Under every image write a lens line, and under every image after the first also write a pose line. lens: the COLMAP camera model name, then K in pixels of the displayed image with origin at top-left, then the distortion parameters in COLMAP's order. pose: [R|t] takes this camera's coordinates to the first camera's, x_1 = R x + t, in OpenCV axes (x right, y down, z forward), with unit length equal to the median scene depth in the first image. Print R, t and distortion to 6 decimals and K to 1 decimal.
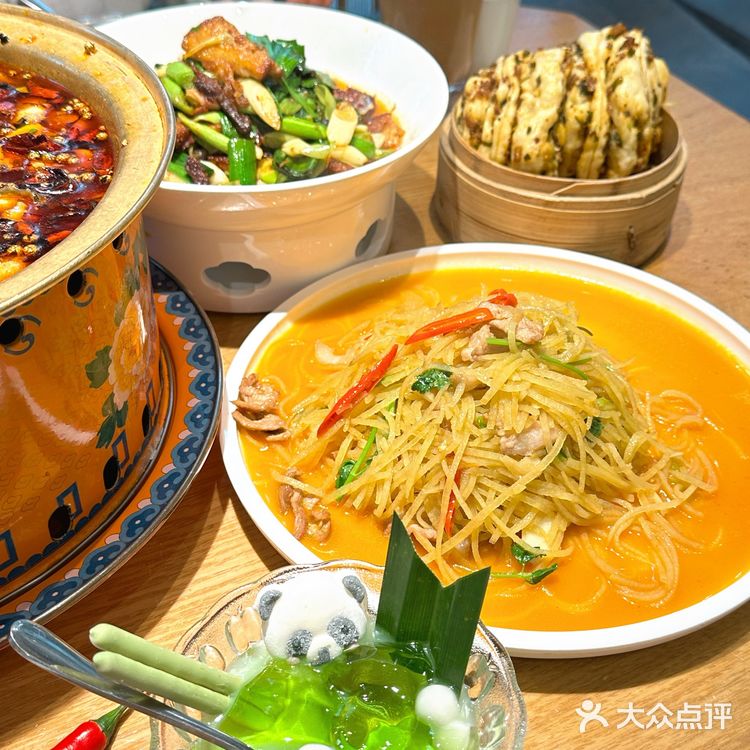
lens RADIAL K [[1066.6, 0, 373.2], [0, 1066.6, 377.0], [0, 0, 1]] dist [0.105090, 0.000000]
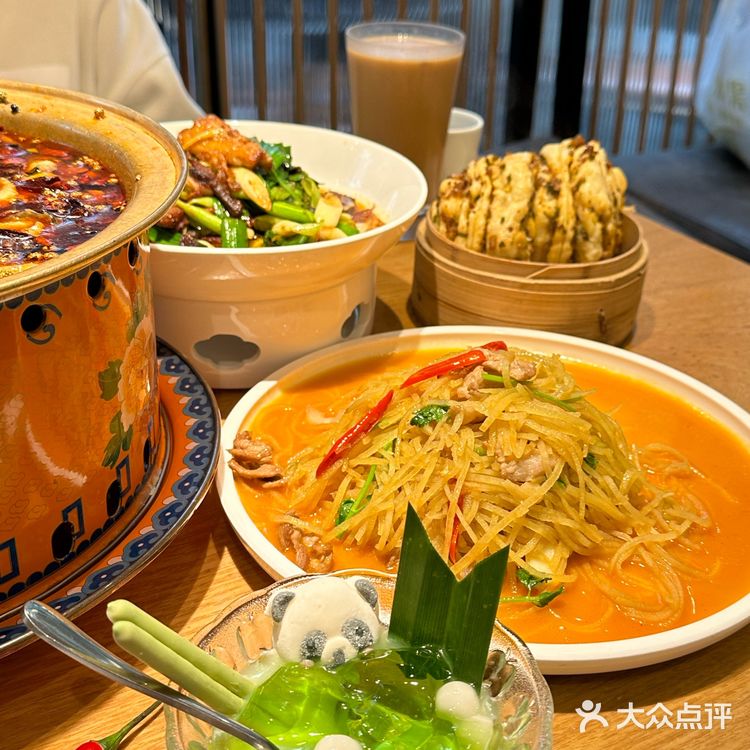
lens RADIAL K [[1066.6, 0, 375.5], [0, 1066.6, 380.8], [0, 0, 1]] dist [0.105090, 0.000000]
pose [[0.998405, -0.006790, 0.056050, -0.052060], [0.017308, 0.981751, -0.189384, 0.157396], [-0.053742, 0.190052, 0.980302, -0.003560]]
